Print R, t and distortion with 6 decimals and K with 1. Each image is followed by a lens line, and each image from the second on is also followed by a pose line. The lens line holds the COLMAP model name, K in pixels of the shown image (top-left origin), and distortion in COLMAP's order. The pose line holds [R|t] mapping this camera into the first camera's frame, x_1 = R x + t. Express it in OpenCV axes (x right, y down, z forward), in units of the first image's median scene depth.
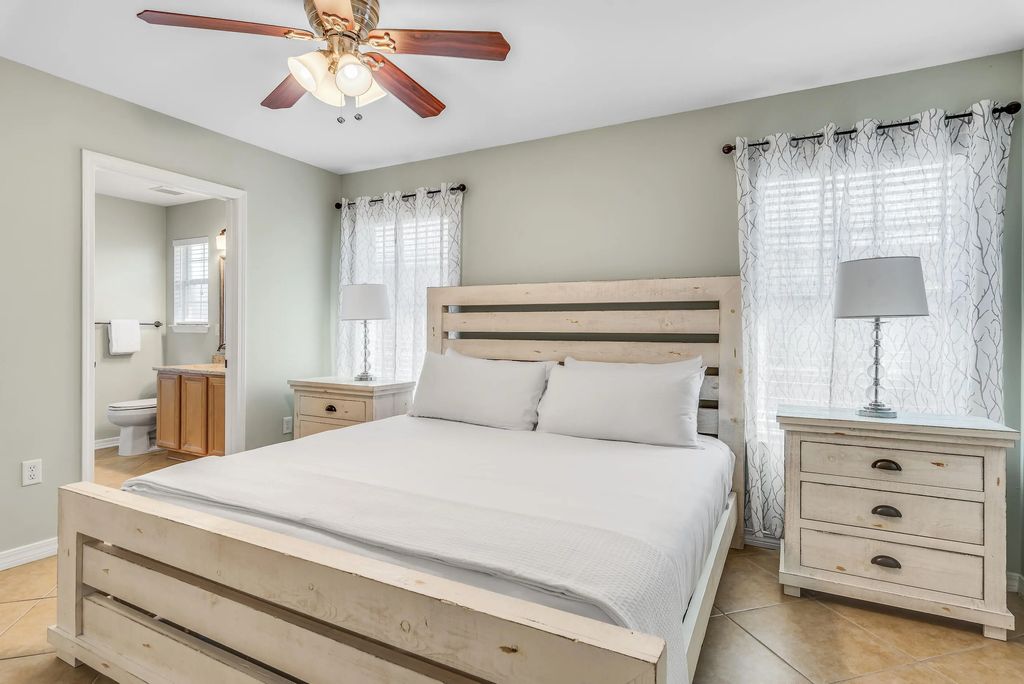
lens RADIAL K [[525.2, 0, 512.0], [0, 525.2, 342.0], [0, 0, 1]] dist [-0.000800, -0.000404]
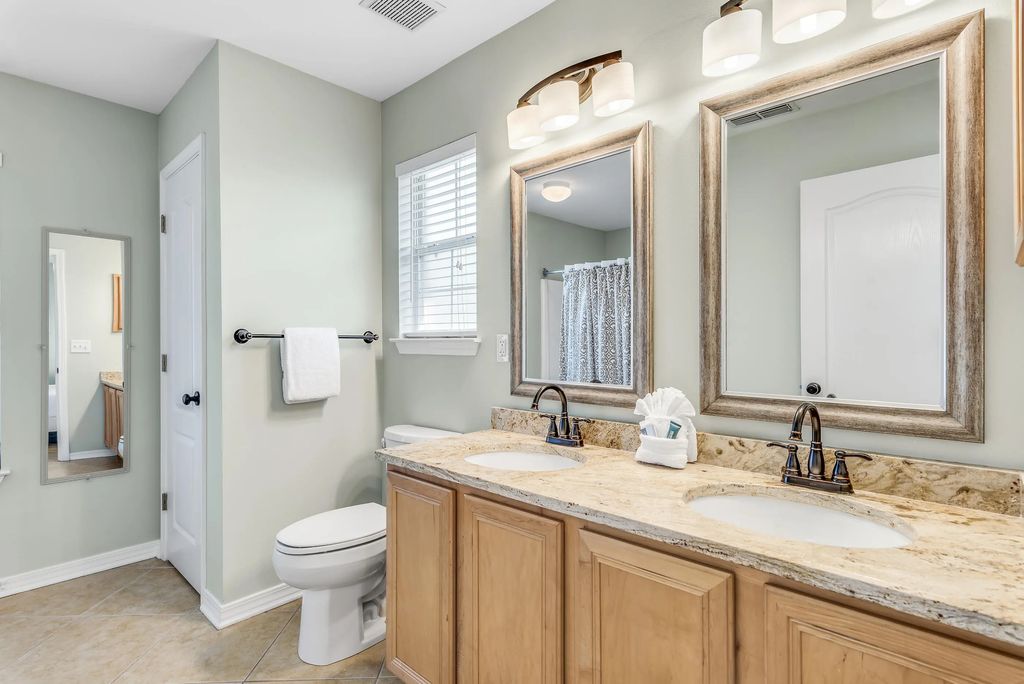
lens RADIAL K [[499.3, 0, 513.9], [0, 499.3, 337.9], [0, 0, 1]] dist [0.001548, -0.000013]
pose [[0.969466, -0.015029, -0.244766, -0.432642], [0.011769, 0.999822, -0.014775, -0.024970], [0.244944, 0.011443, 0.969470, 0.584800]]
